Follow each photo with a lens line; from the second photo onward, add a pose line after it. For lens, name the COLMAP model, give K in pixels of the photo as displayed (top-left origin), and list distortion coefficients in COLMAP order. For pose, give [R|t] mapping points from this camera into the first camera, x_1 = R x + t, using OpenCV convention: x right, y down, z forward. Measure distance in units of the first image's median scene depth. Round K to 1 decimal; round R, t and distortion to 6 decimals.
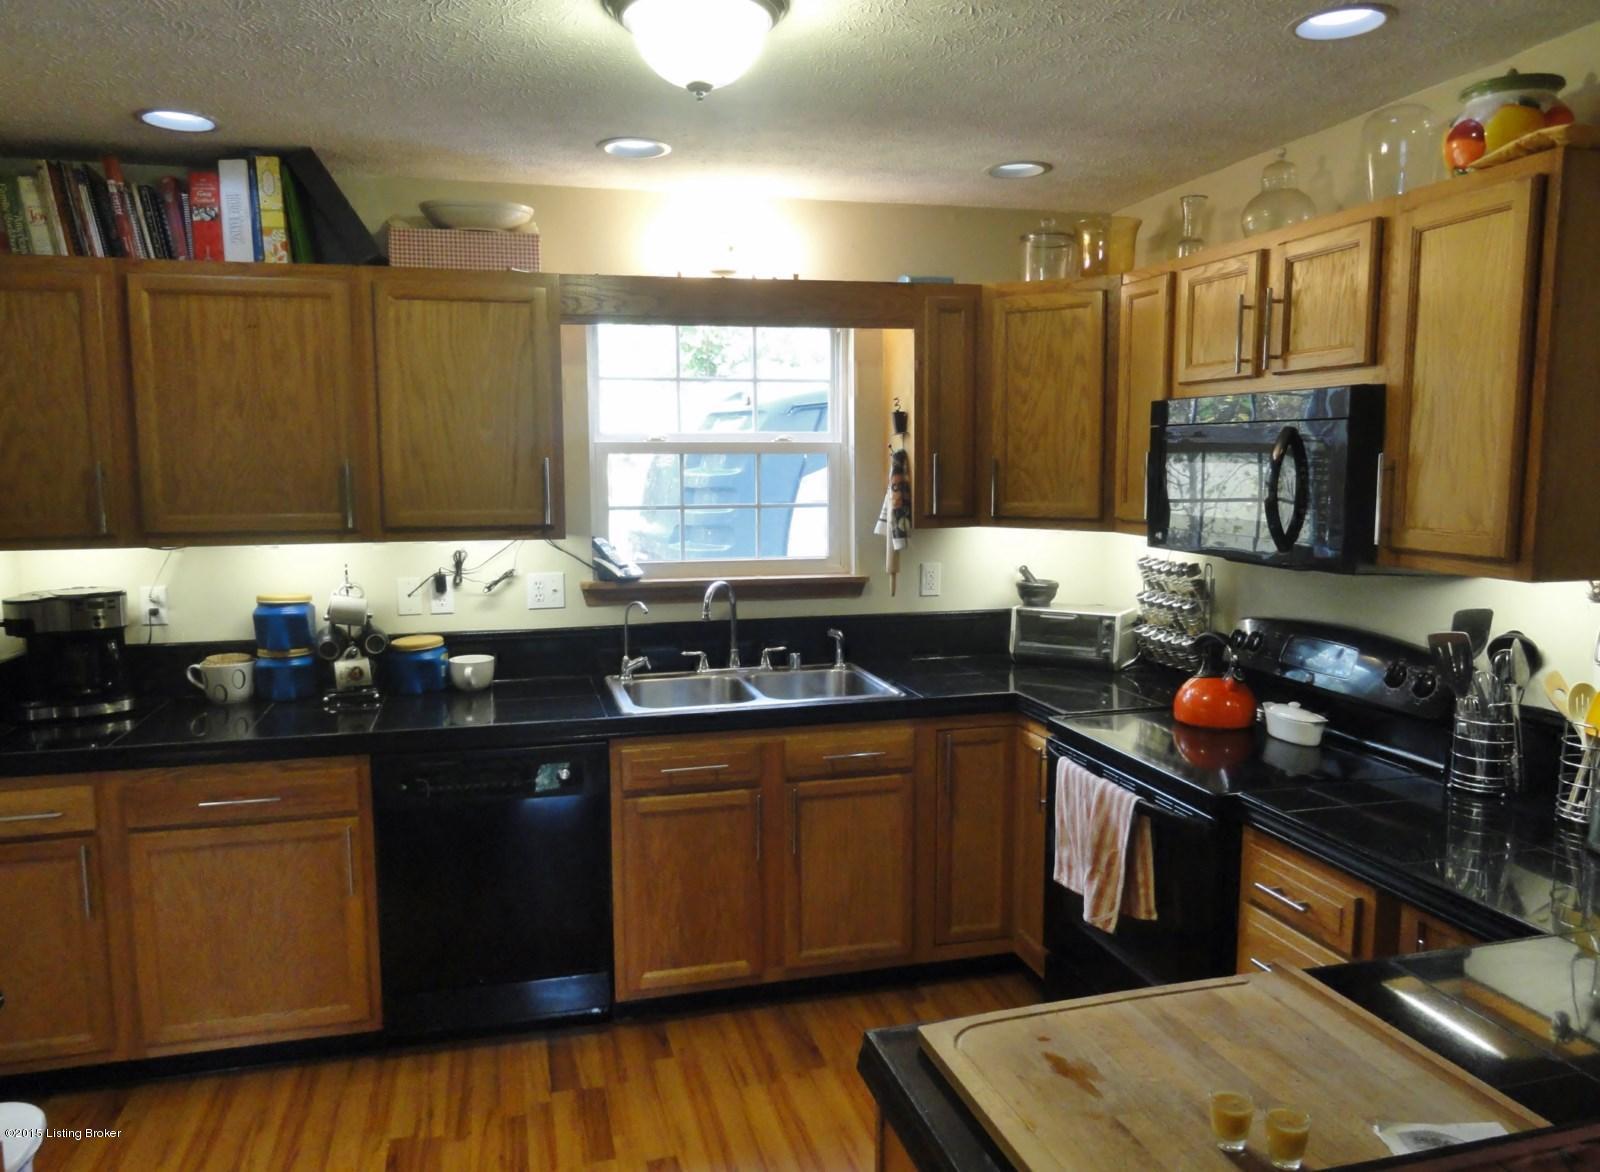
lens RADIAL K [[1143.7, 0, 803.5], [0, 1143.7, 588.4], [0, 0, 1]] dist [-0.004830, 0.001883]
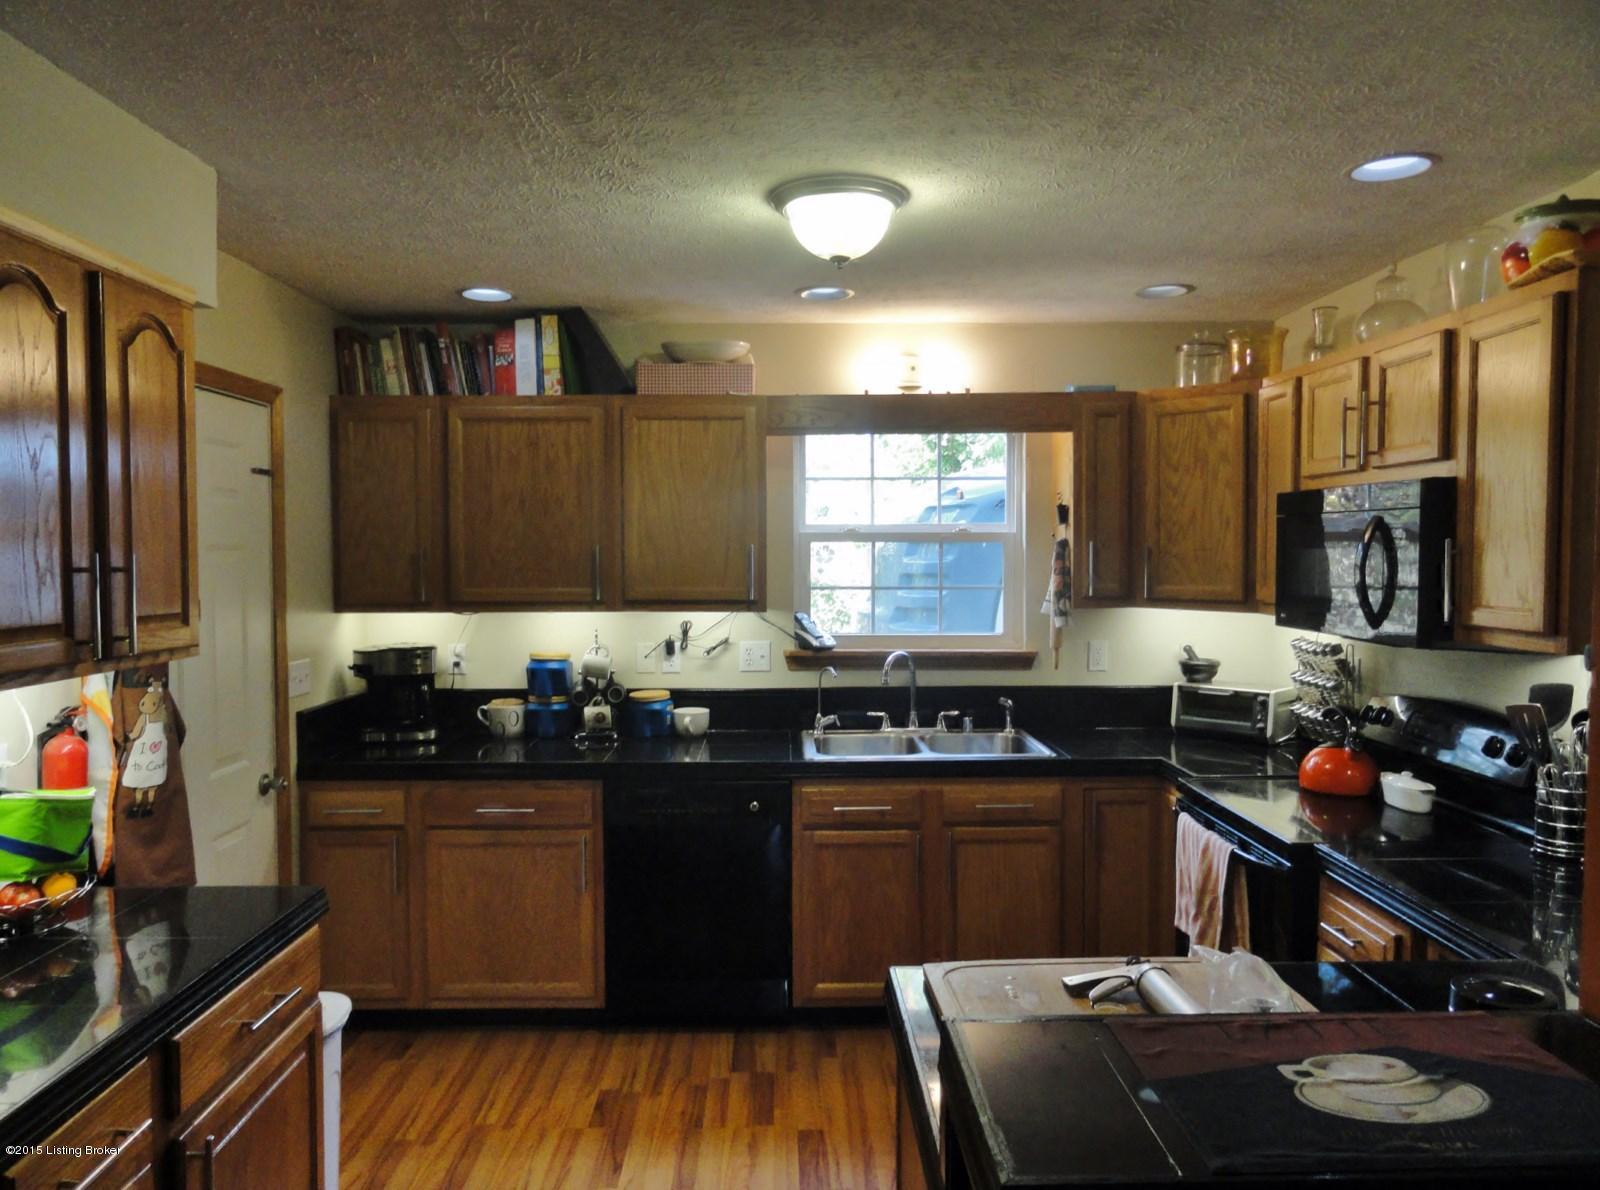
lens RADIAL K [[1143.7, 0, 807.3], [0, 1143.7, 595.1], [0, 0, 1]] dist [-0.004830, 0.001883]
pose [[0.970225, 0.010437, -0.241980, 0.131950], [-0.028396, 0.997083, -0.070850, 0.024486], [0.240535, 0.075612, 0.967691, -0.164683]]
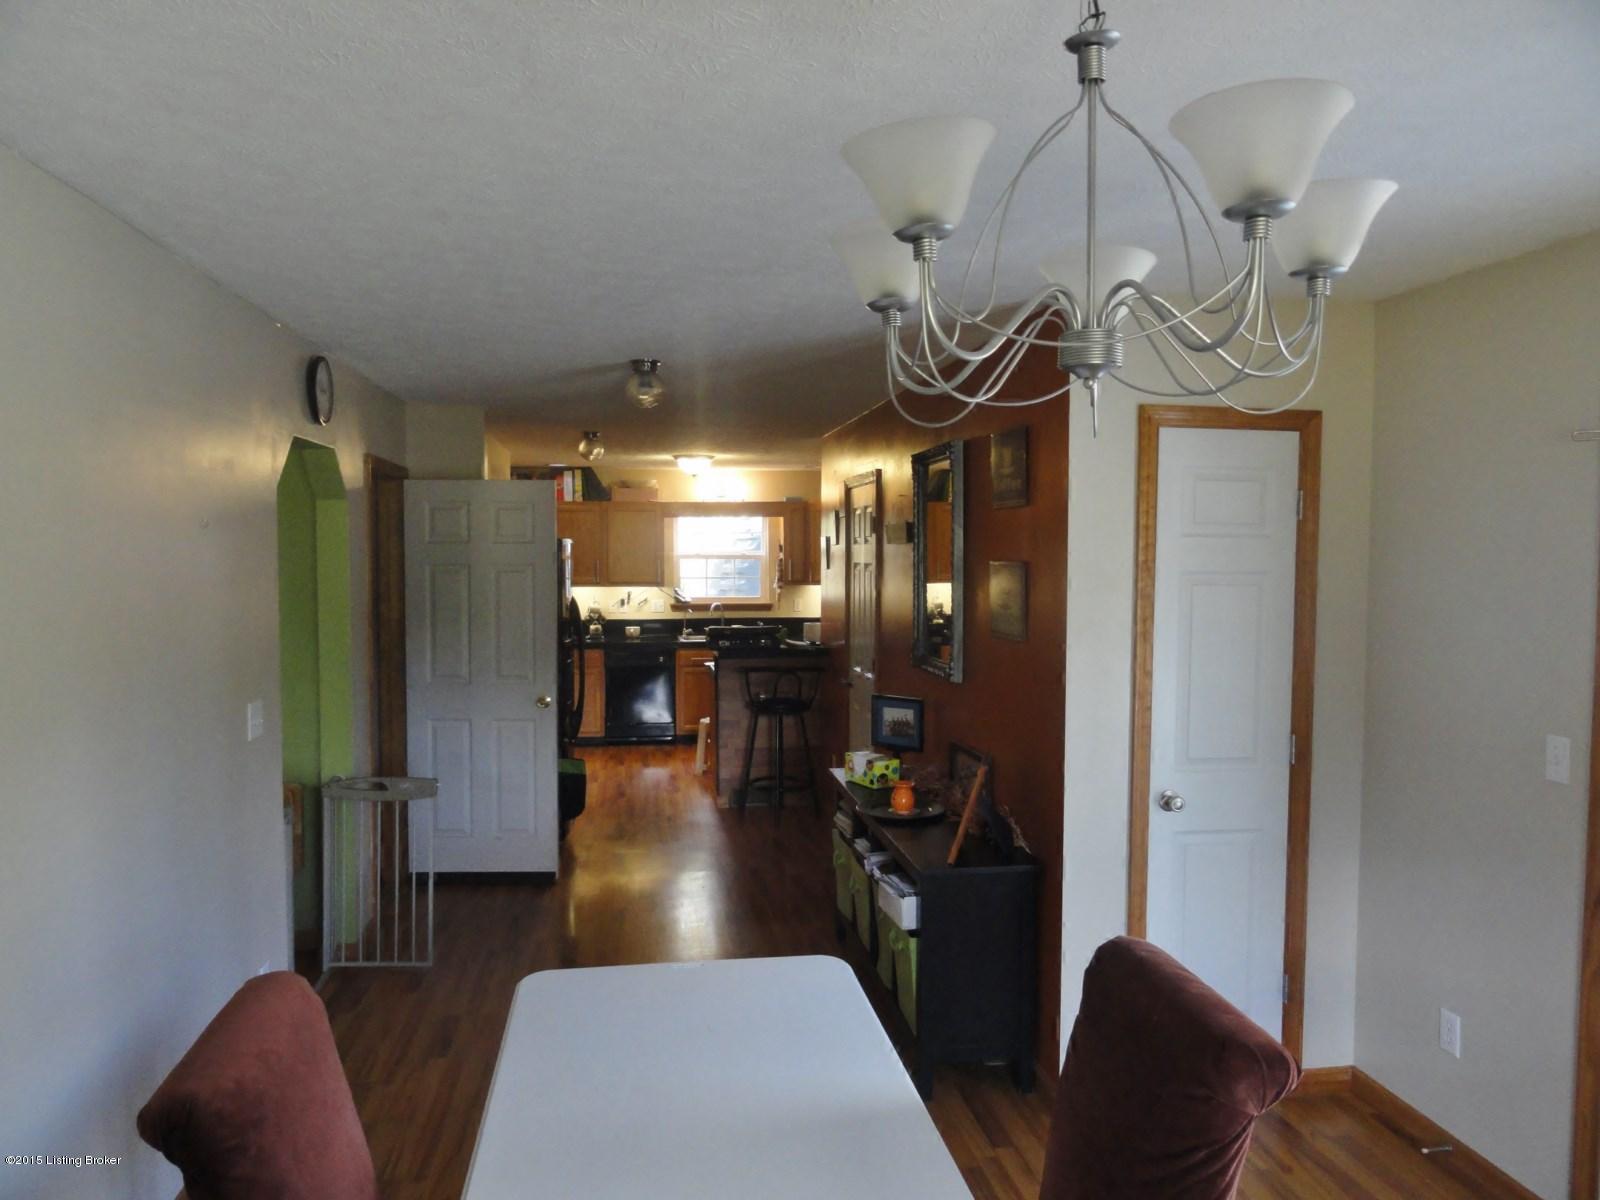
lens RADIAL K [[1143.7, 0, 794.3], [0, 1143.7, 597.4], [0, 0, 1]] dist [-0.004830, 0.001883]
pose [[0.992722, 0.008060, -0.120159, 0.536509], [-0.017102, 0.997081, -0.074415, 0.219093], [0.119208, 0.075929, 0.989962, -2.107238]]
